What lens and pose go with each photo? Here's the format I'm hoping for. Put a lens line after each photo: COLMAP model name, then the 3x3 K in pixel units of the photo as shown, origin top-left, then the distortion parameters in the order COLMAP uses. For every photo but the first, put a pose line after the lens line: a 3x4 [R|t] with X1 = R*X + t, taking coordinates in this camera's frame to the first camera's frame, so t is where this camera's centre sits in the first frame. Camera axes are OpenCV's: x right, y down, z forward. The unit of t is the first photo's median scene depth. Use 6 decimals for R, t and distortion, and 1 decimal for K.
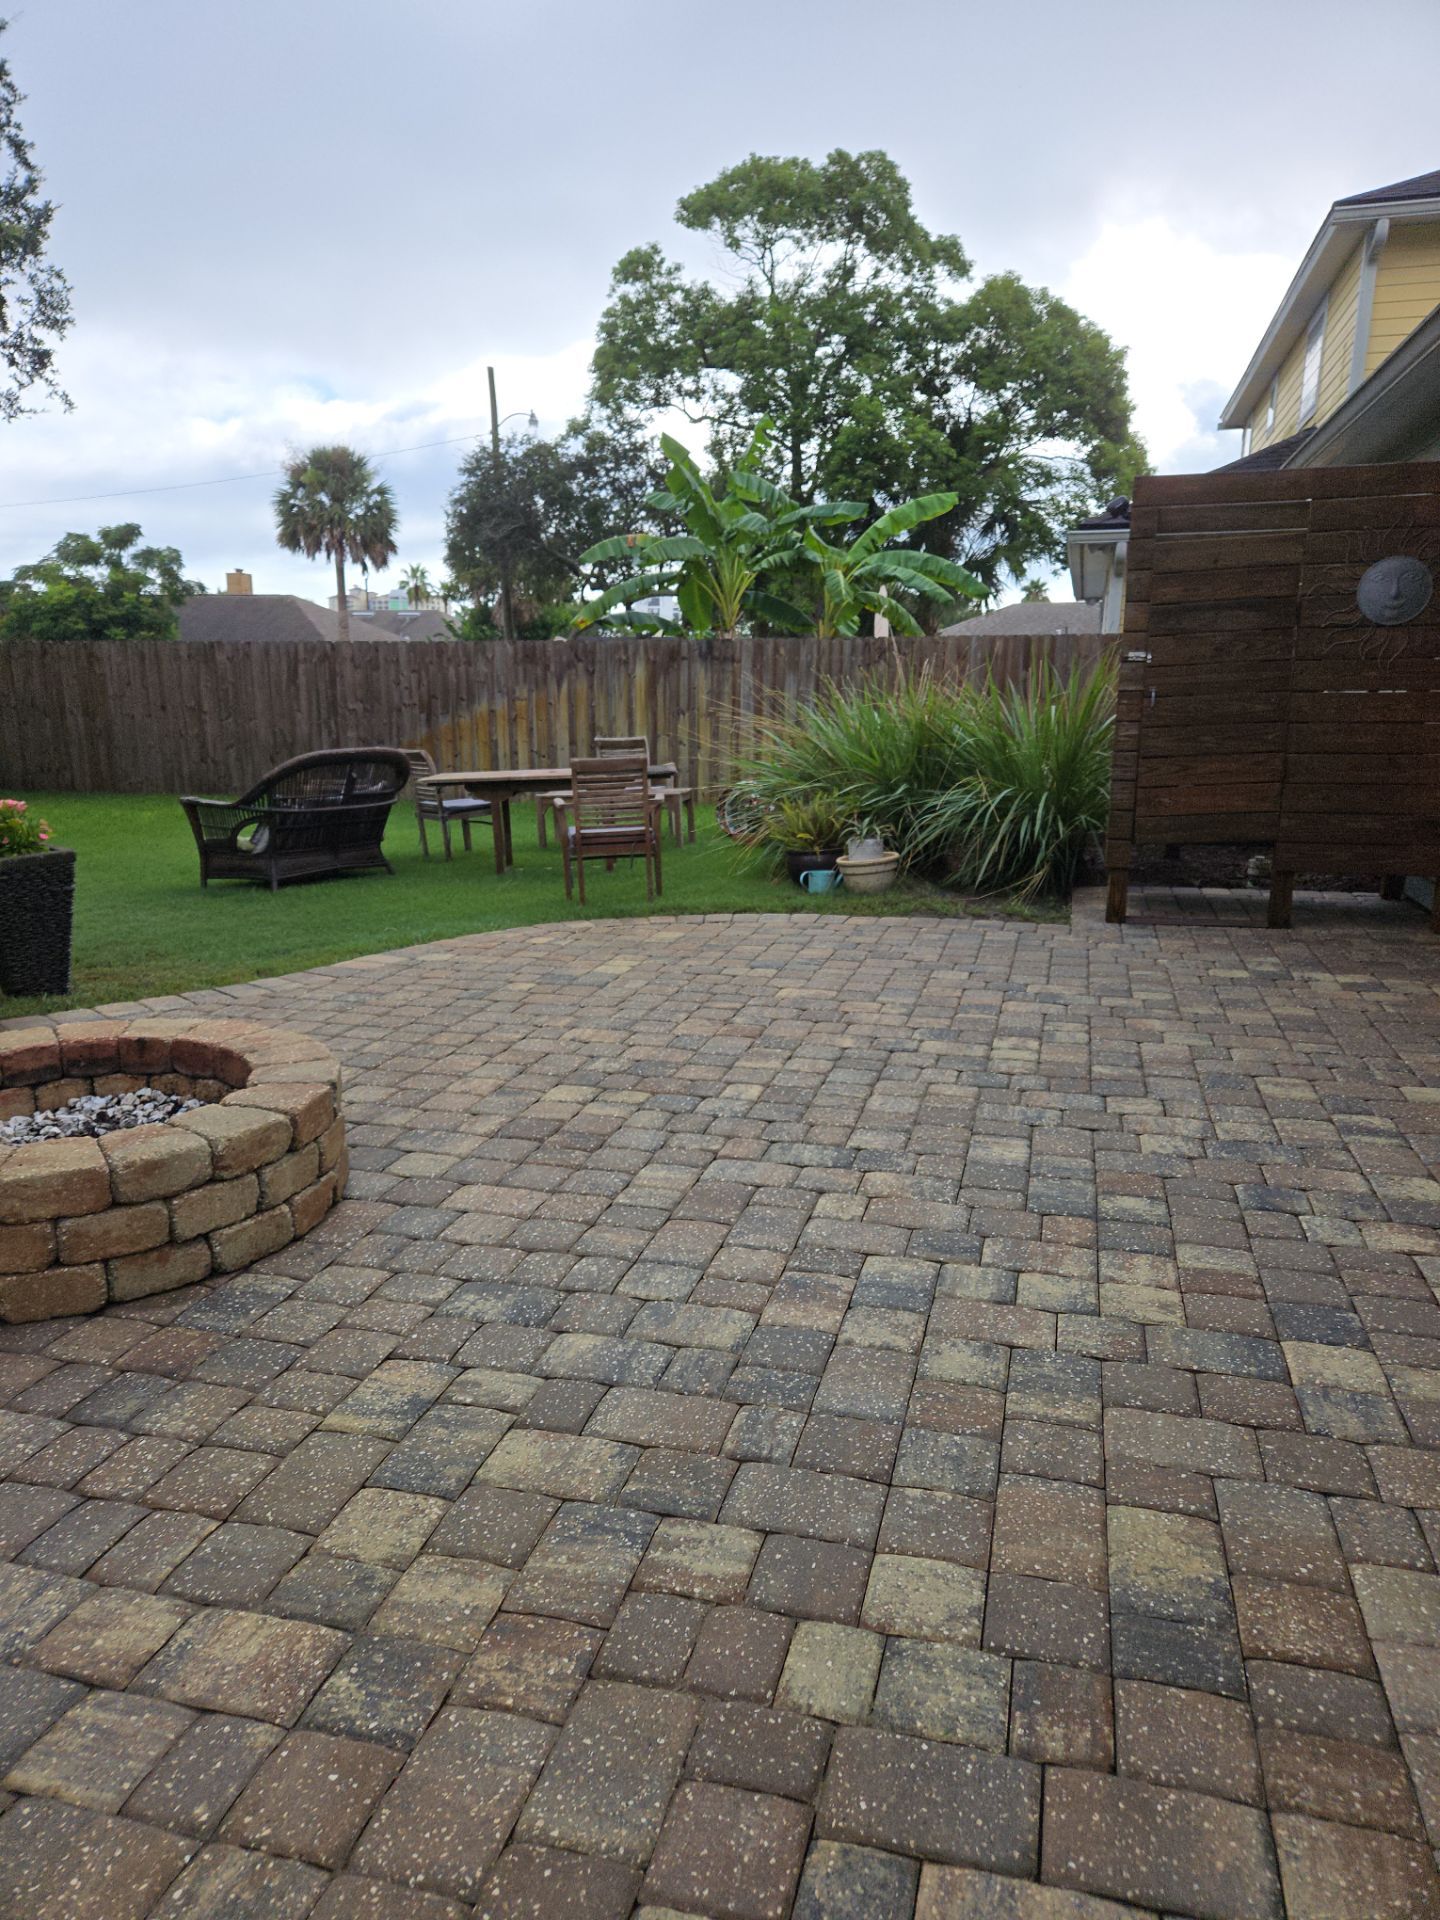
lens RADIAL K [[1301.4, 0, 691.5], [0, 1301.4, 963.6], [0, 0, 1]] dist [0.084789, -0.057920]
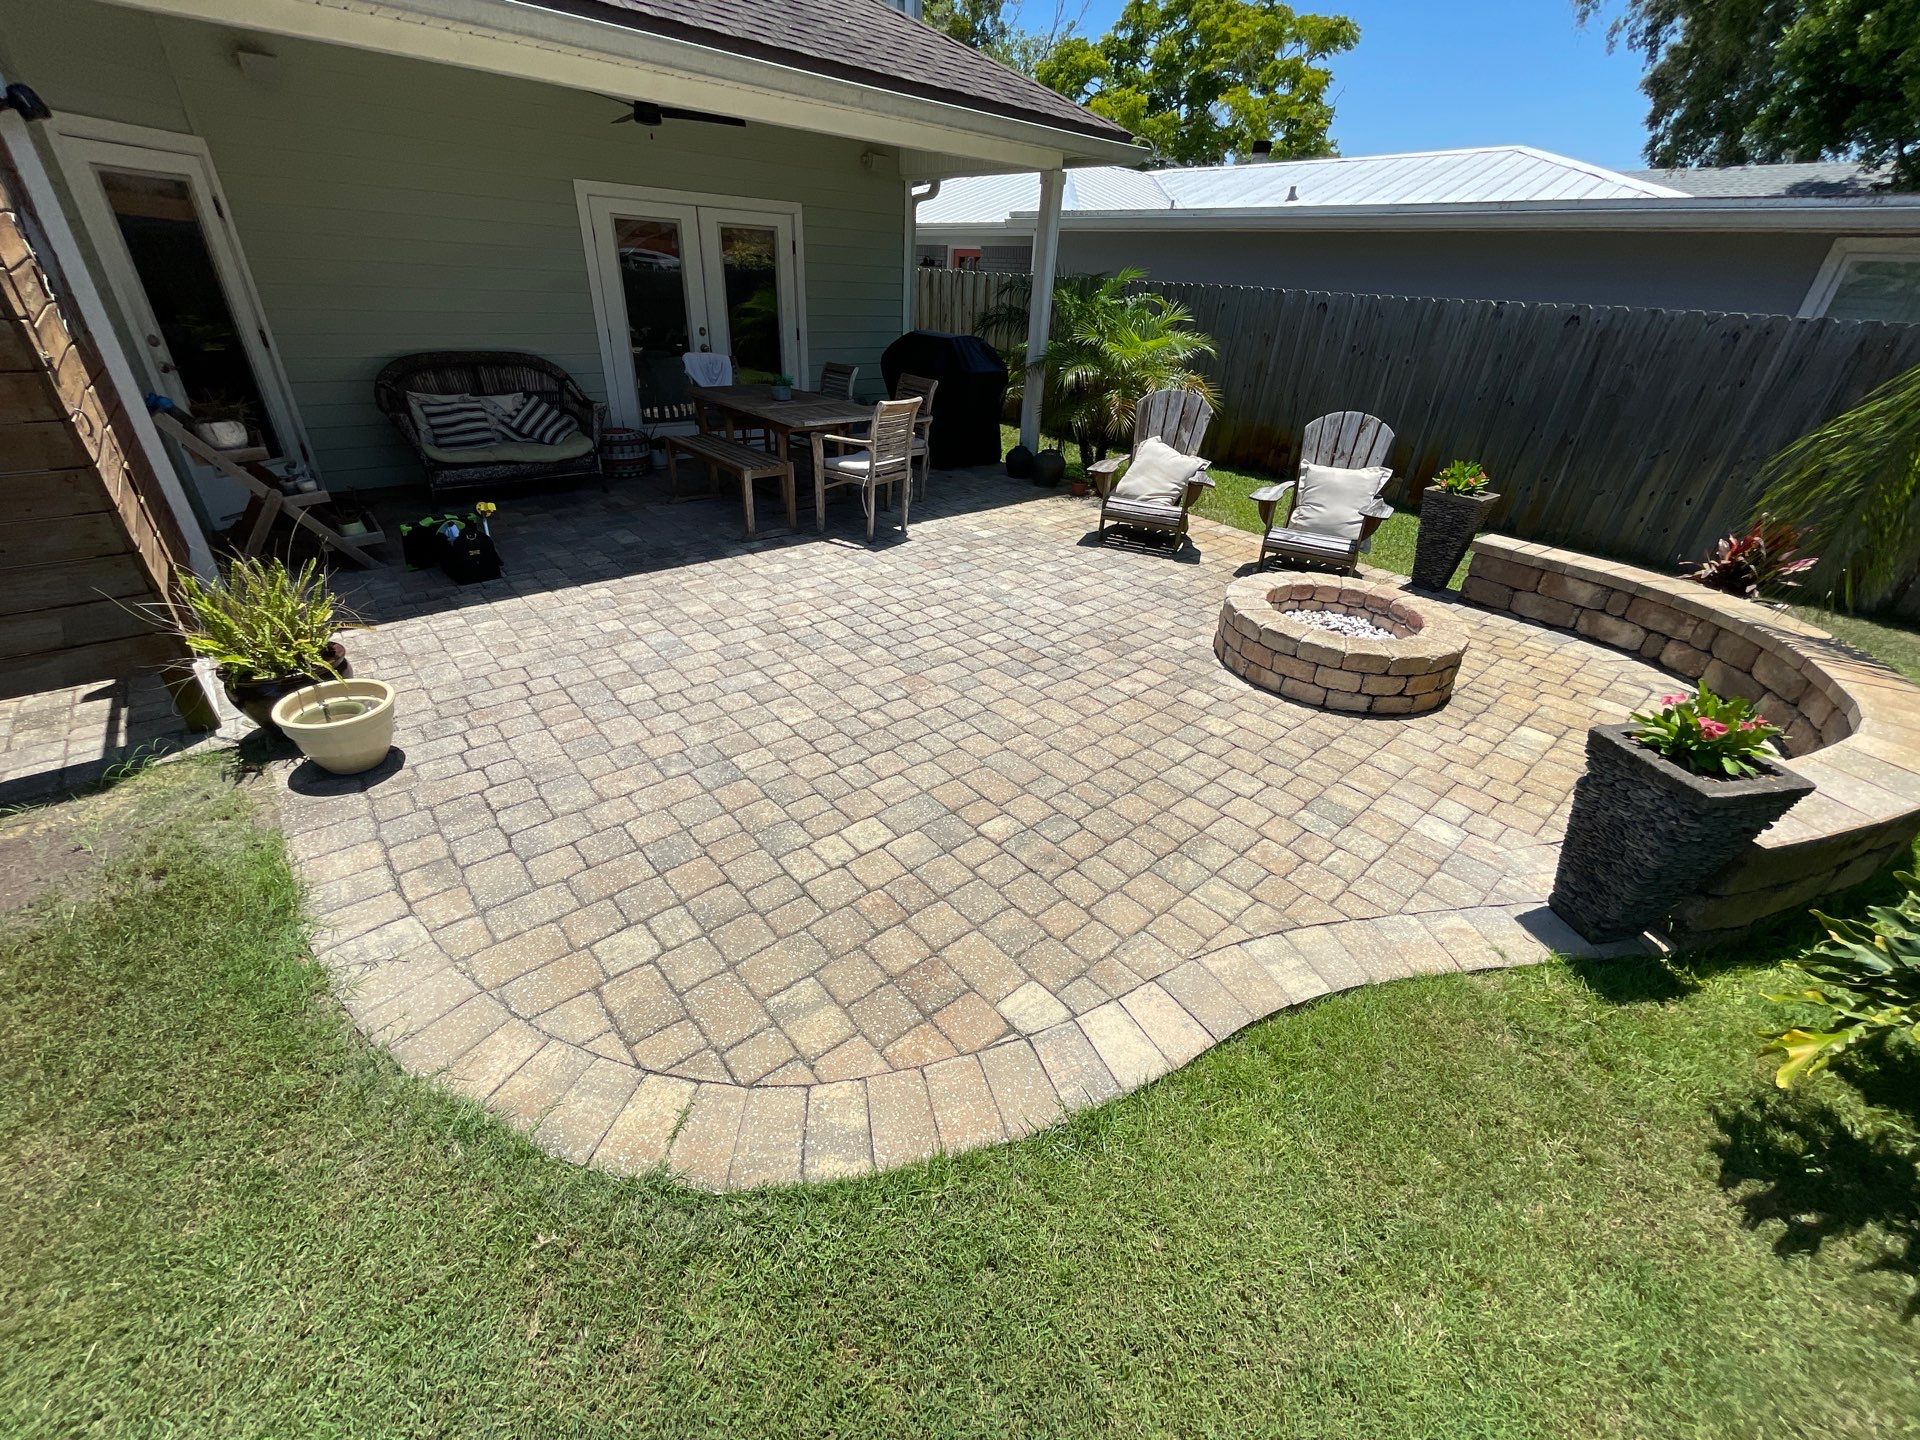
lens RADIAL K [[771.0, 0, 966.5], [0, 771.0, 714.3], [0, 0, 1]] dist [0.012953, -0.000040]
pose [[-0.847301, -0.299859, 0.438367, -0.318895], [0.063383, 0.762387, 0.644010, -0.377488], [-0.527318, 0.573455, -0.626965, 1.300987]]
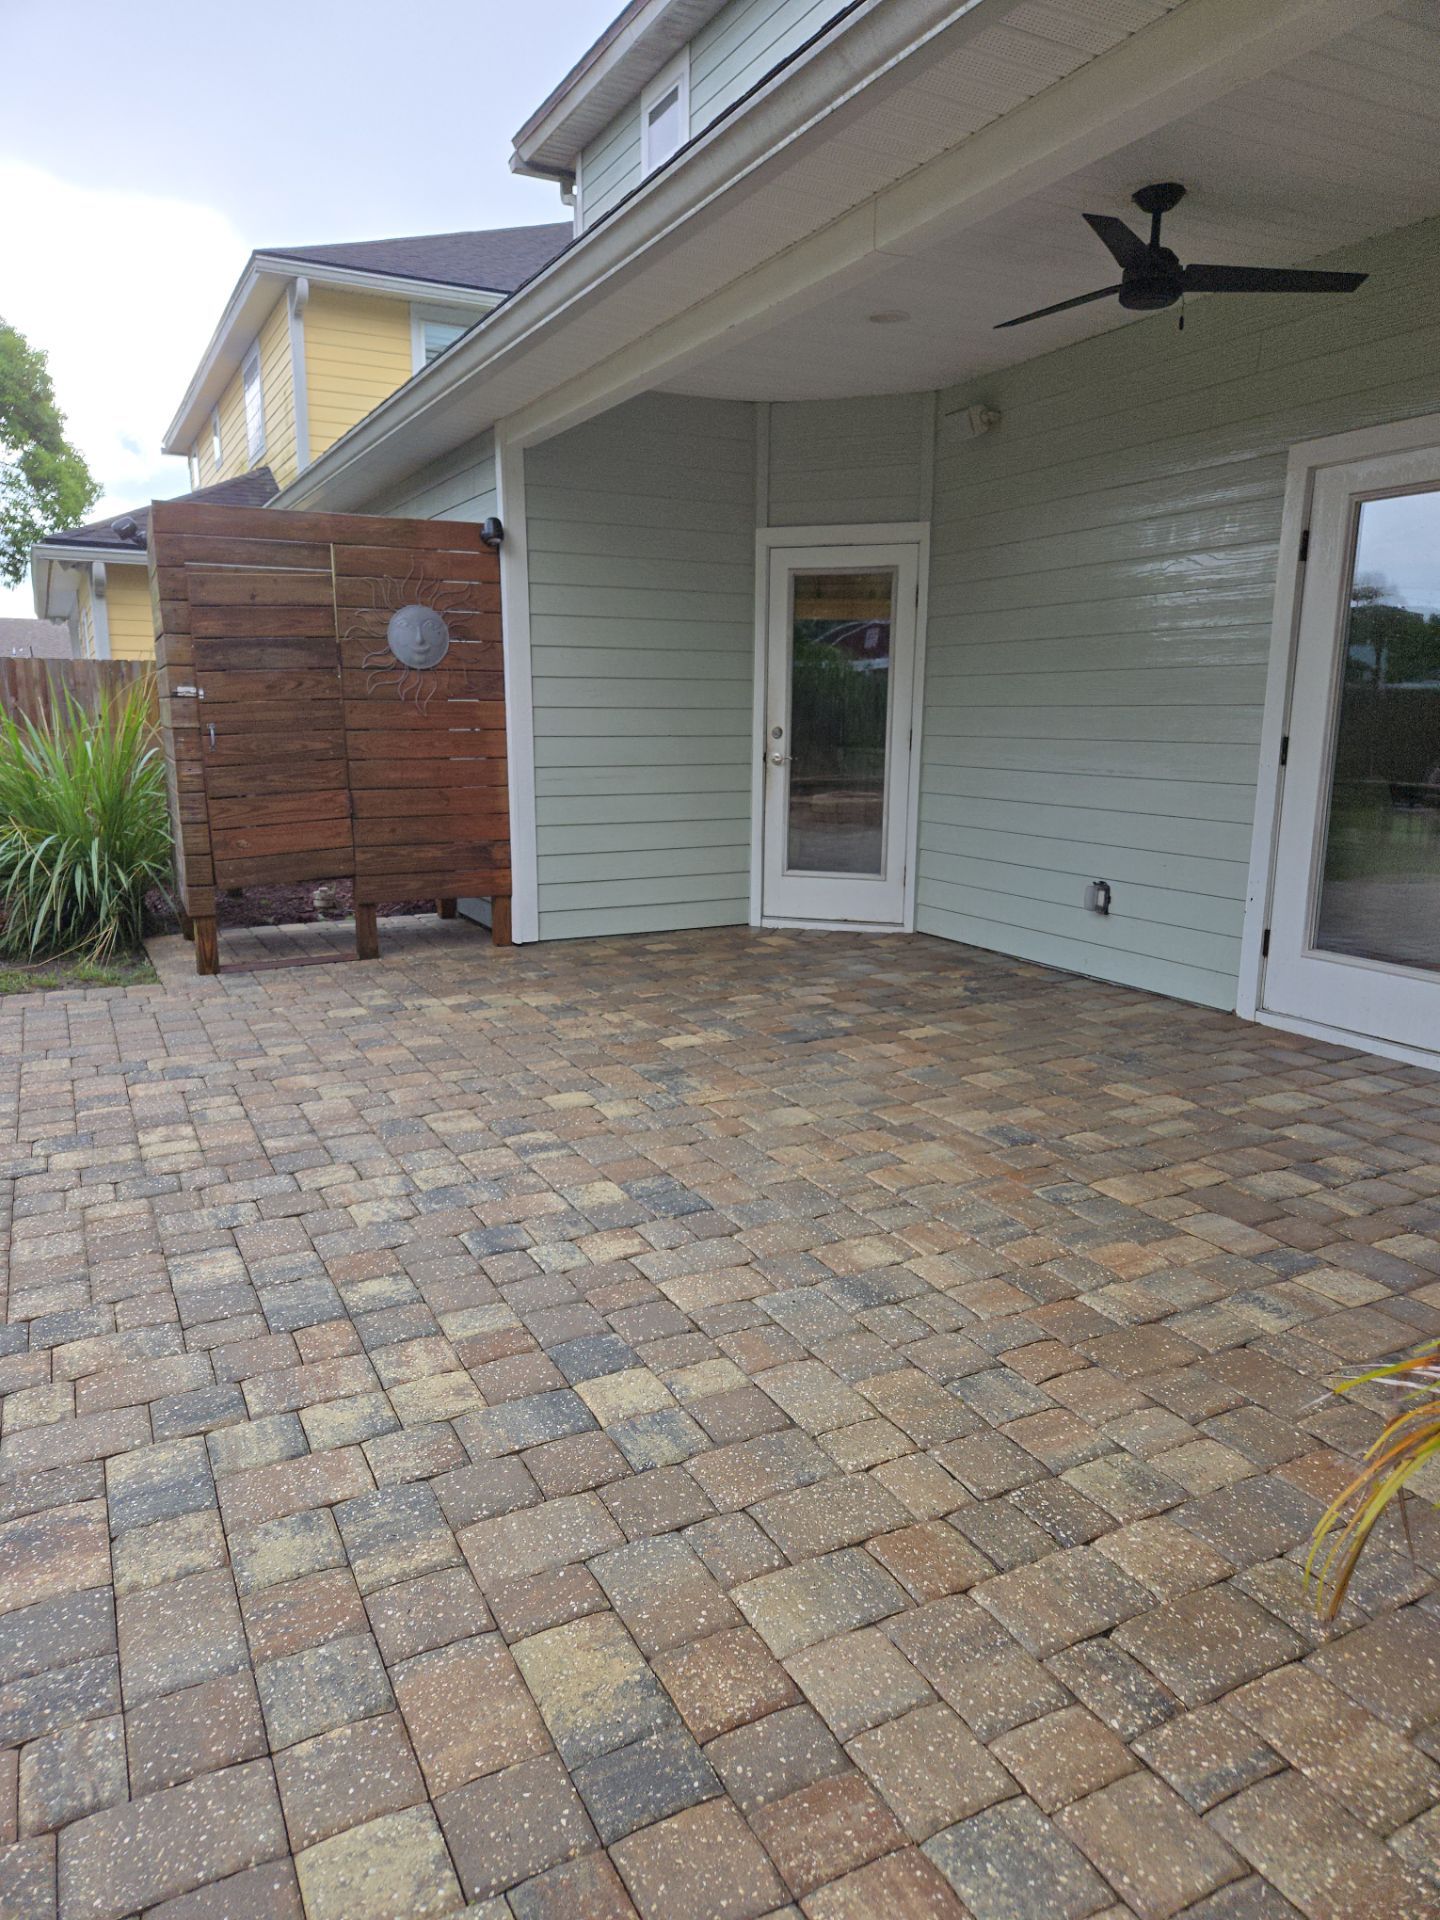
lens RADIAL K [[1298.2, 0, 719.9], [0, 1298.2, 983.6], [0, 0, 1]] dist [0.070373, -0.055905]
pose [[0.730231, -0.143100, 0.668046, -0.046864], [0.144178, 0.988074, 0.054054, -0.027835], [-0.667814, 0.056846, 0.742154, 0.074855]]
